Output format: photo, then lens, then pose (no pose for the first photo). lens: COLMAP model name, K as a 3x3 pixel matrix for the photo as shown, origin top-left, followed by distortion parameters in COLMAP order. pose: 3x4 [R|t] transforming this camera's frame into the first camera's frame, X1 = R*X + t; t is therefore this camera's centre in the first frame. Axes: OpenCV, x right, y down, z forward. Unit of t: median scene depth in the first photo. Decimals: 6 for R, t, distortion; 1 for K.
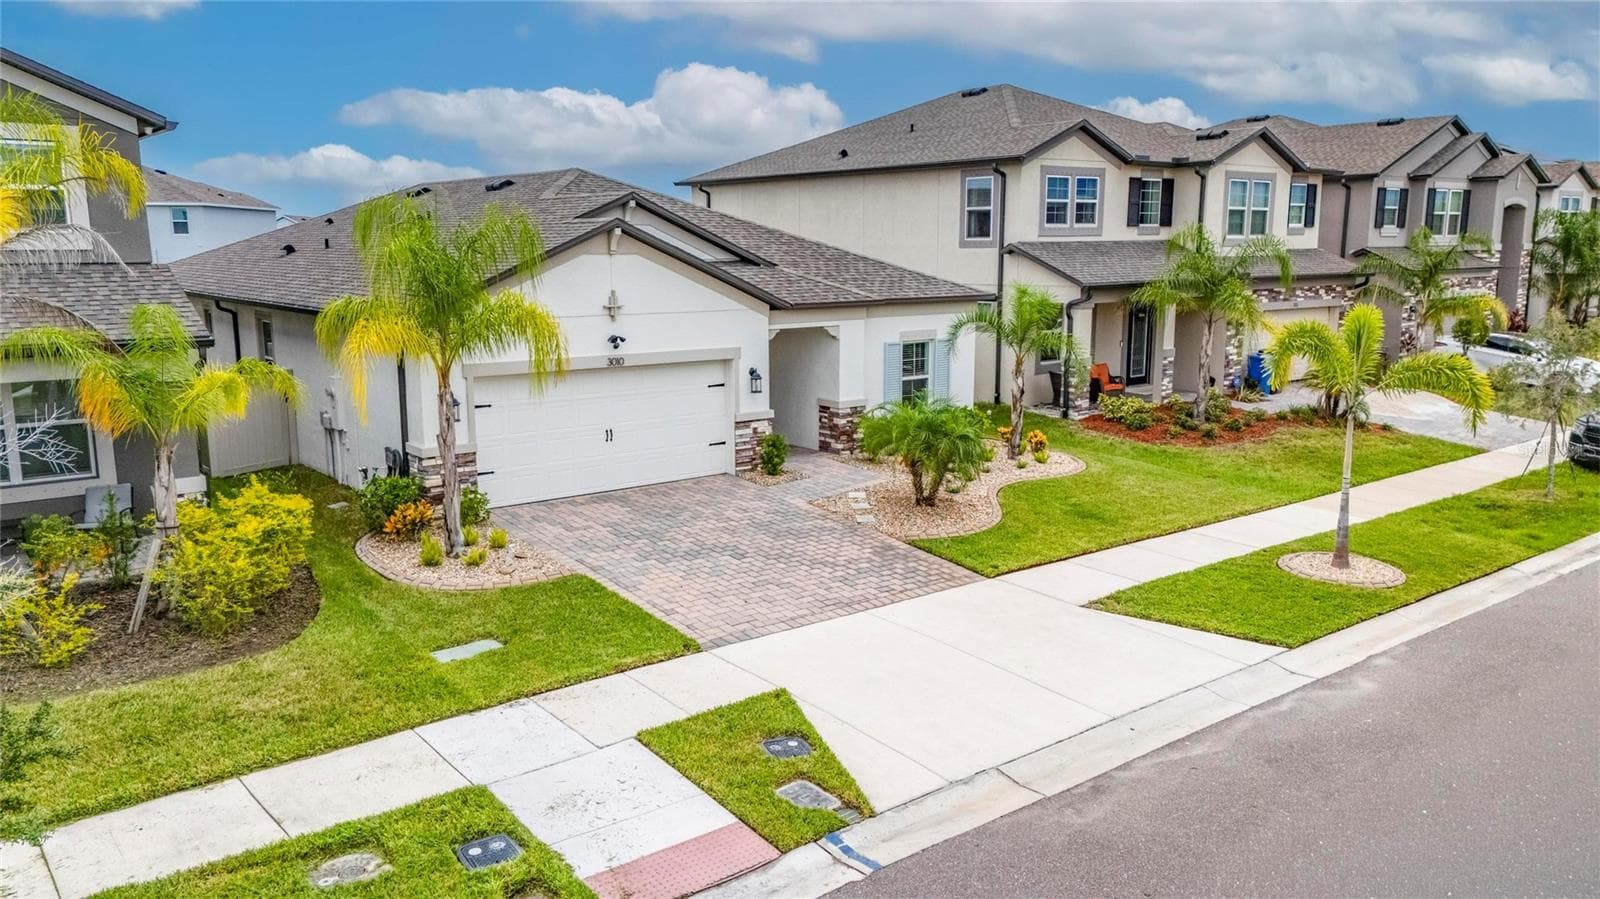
lens RADIAL K [[1167.3, 0, 800.0], [0, 1167.3, 449.5], [0, 0, 1]] dist [0.114020, -0.166499]
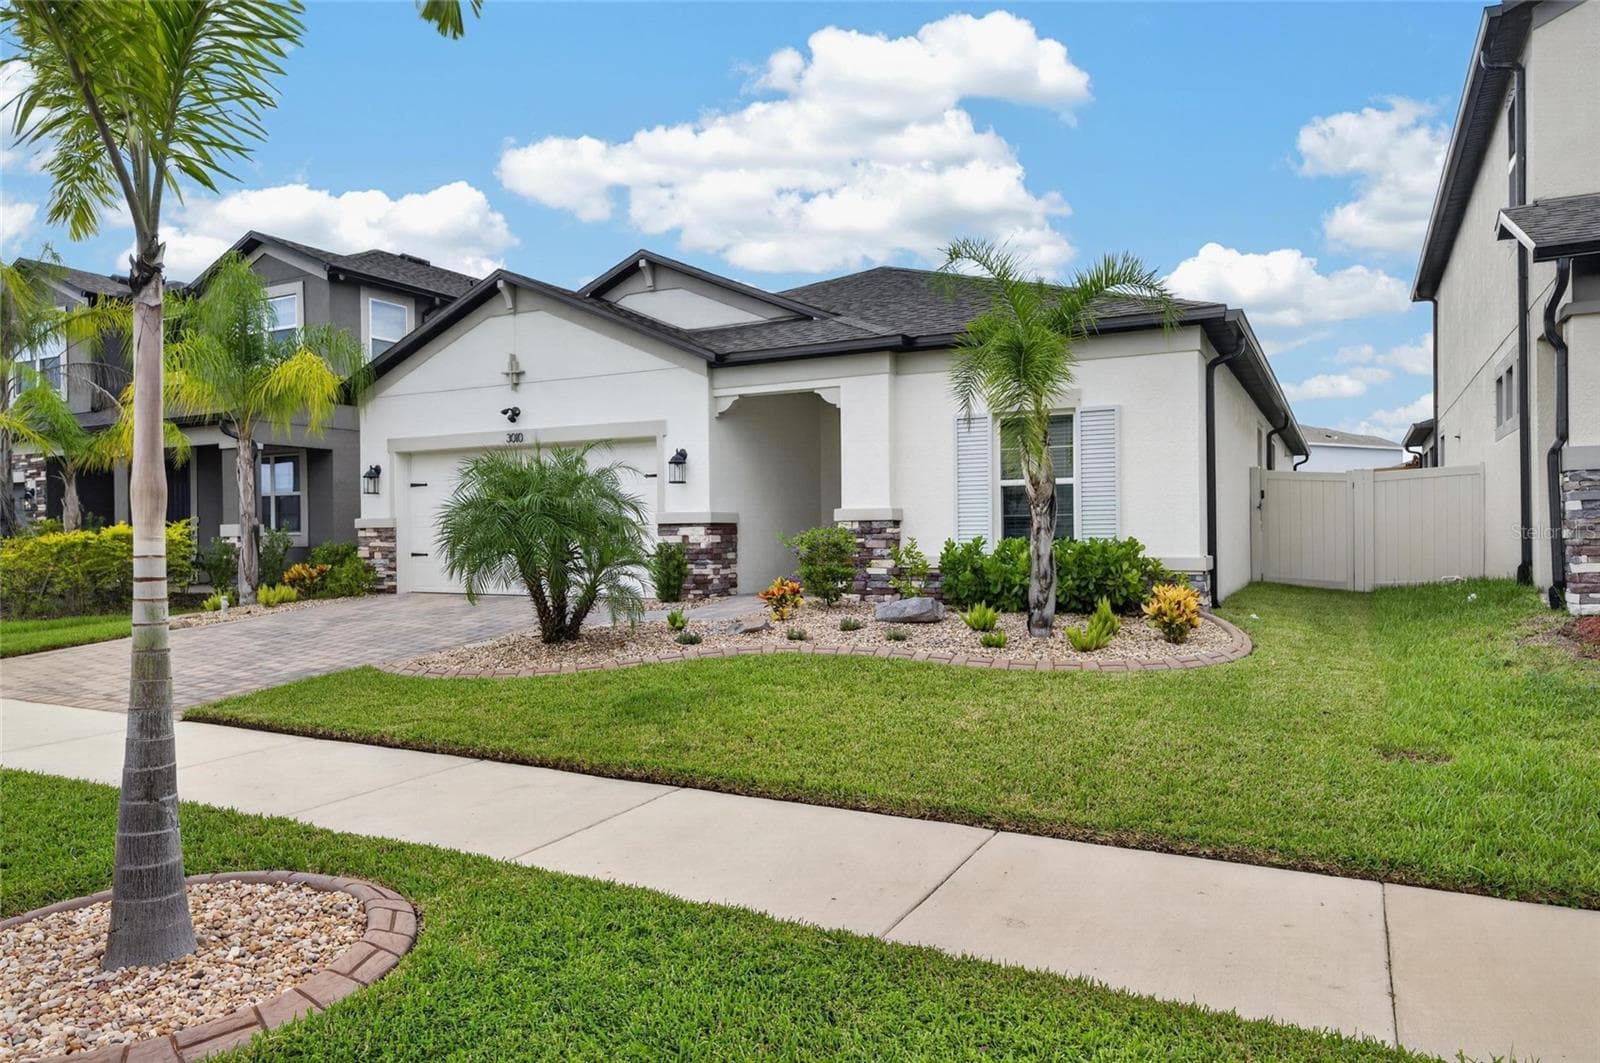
lens RADIAL K [[1024.8, 0, 802.8], [0, 1024.8, 539.3], [0, 0, 1]] dist [0.007820, 0.001414]
pose [[0.399291, 0.002678, -0.916820, 0.559045], [-0.151293, 0.986479, -0.063009, 0.011791], [0.904255, 0.163868, 0.394297, 0.834149]]
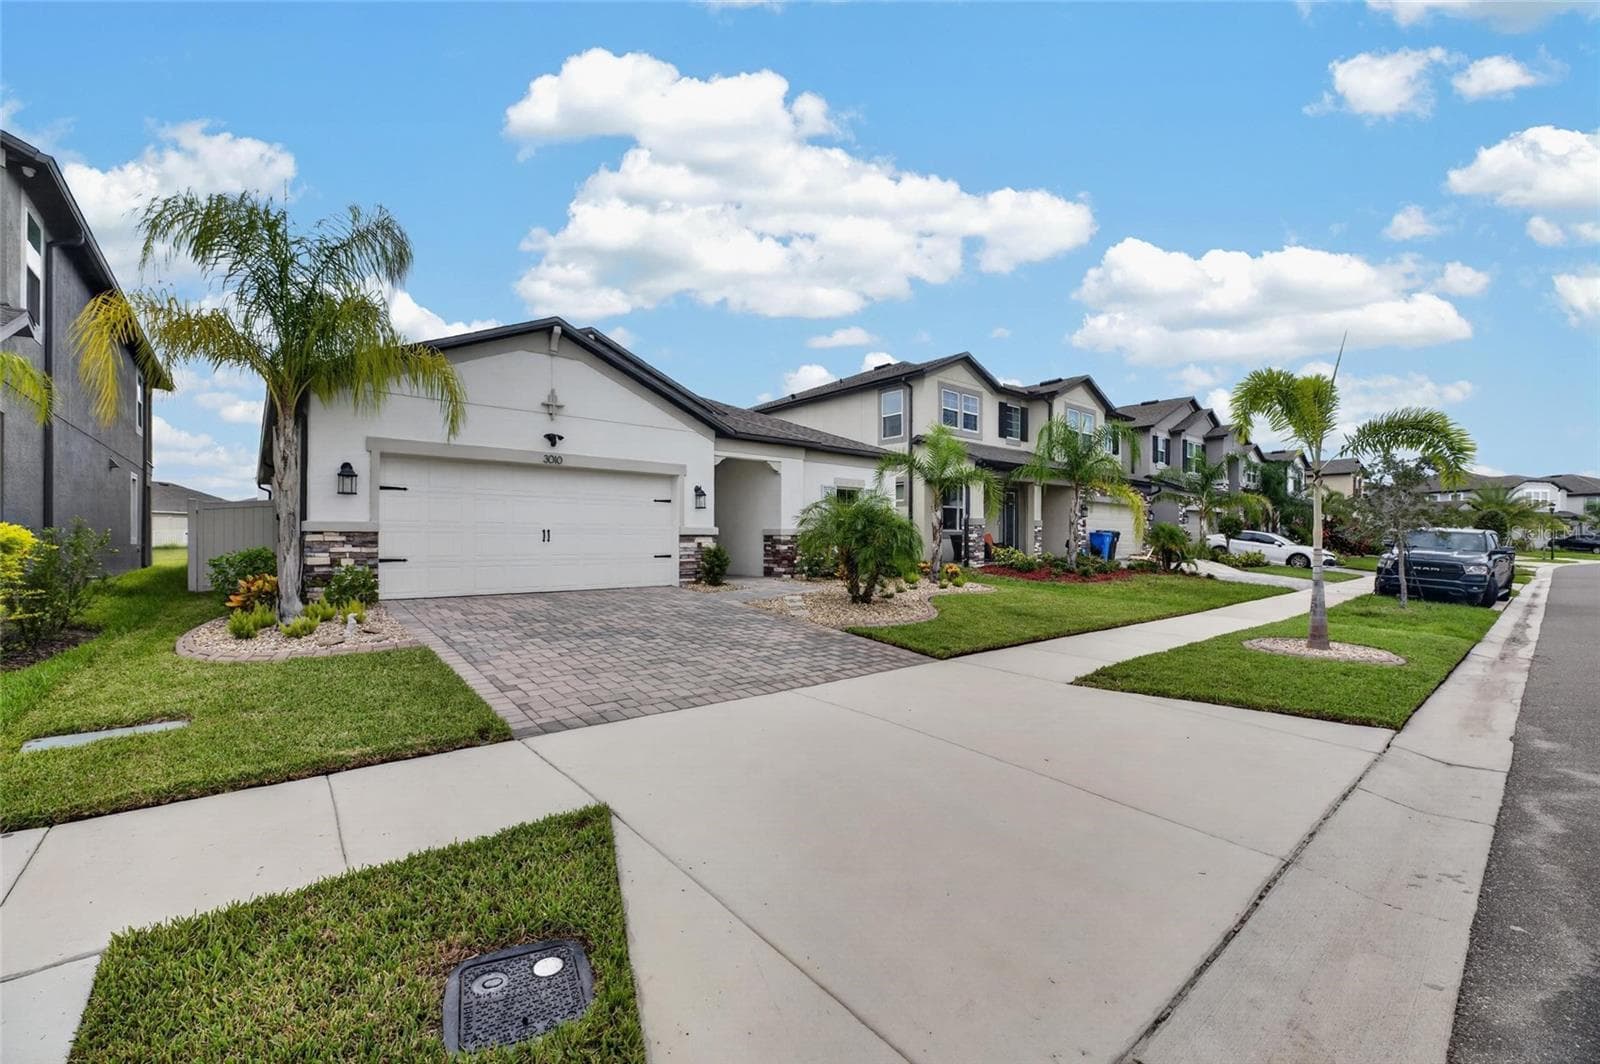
lens RADIAL K [[648.9, 0, 803.1], [0, 648.9, 538.3], [0, 0, 1]] dist [-0.004844, -0.000893]
pose [[0.999343, 0.004461, 0.035956, 0.035275], [0.001919, 0.984484, -0.175466, 0.083000], [-0.036181, 0.175420, 0.983829, 0.417807]]
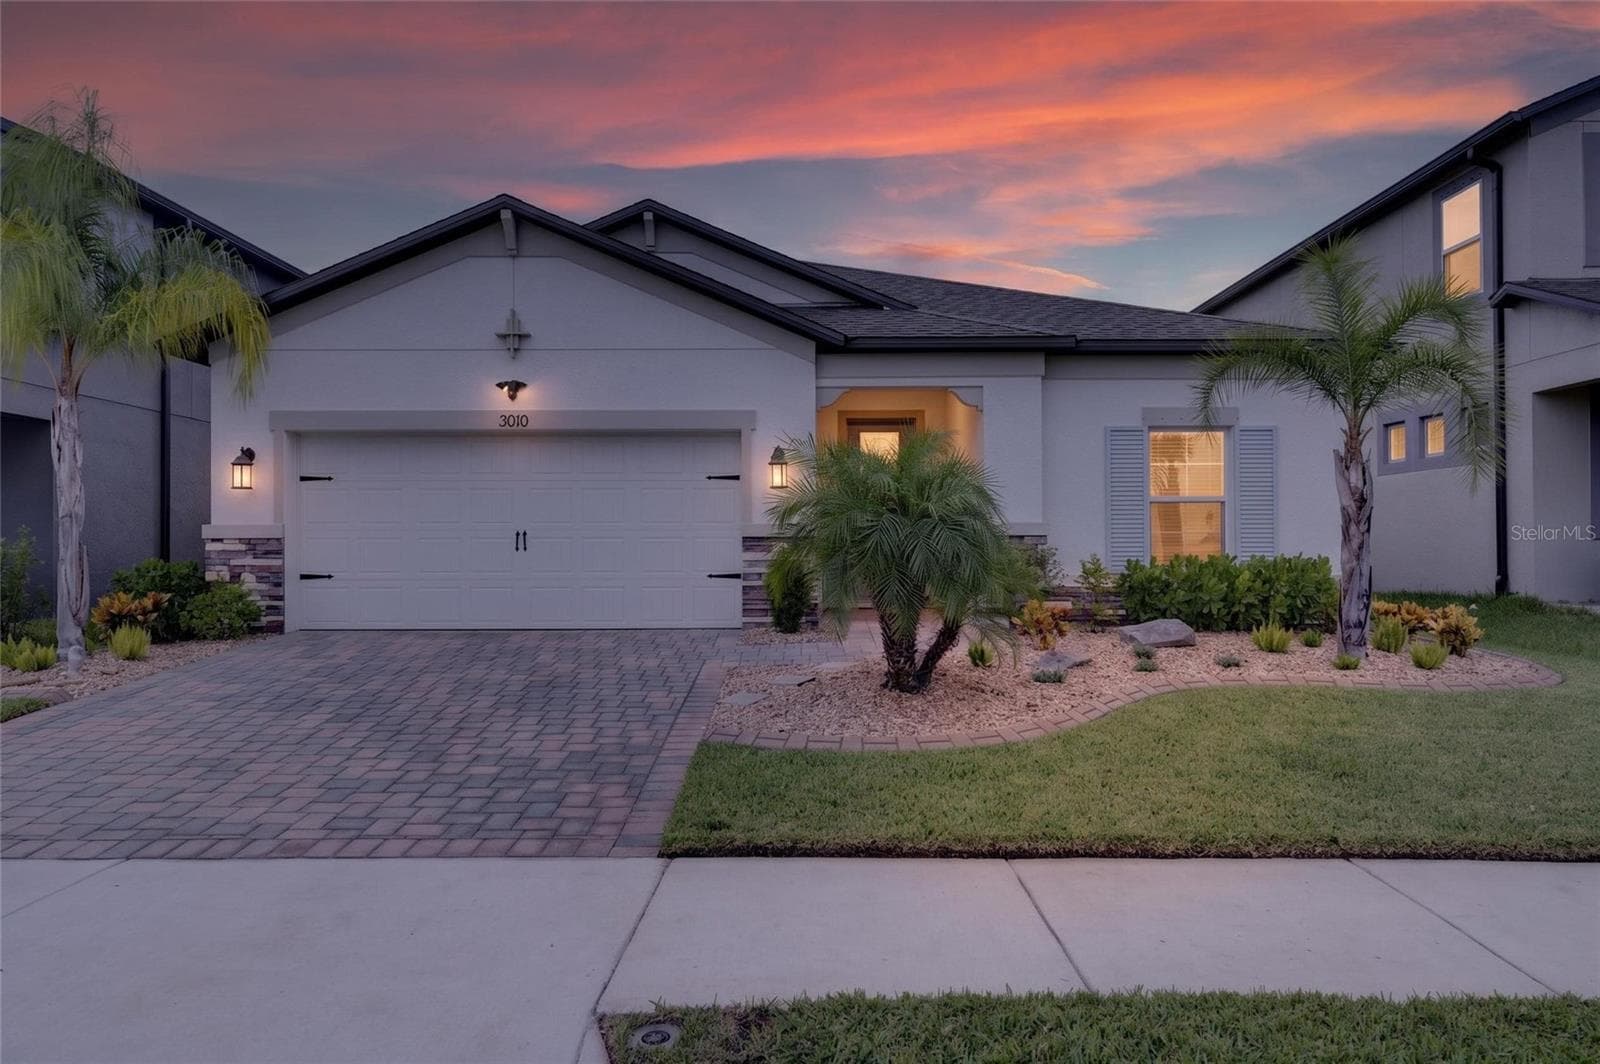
lens RADIAL K [[1025.0, 0, 801.7], [0, 1025.0, 545.3], [0, 0, 1]] dist [0.002626, 0.001814]
pose [[0.779521, -0.001218, -0.626374, 0.290601], [-0.107136, 0.985003, -0.135246, 0.046675], [0.617145, 0.172535, 0.767700, 0.623847]]
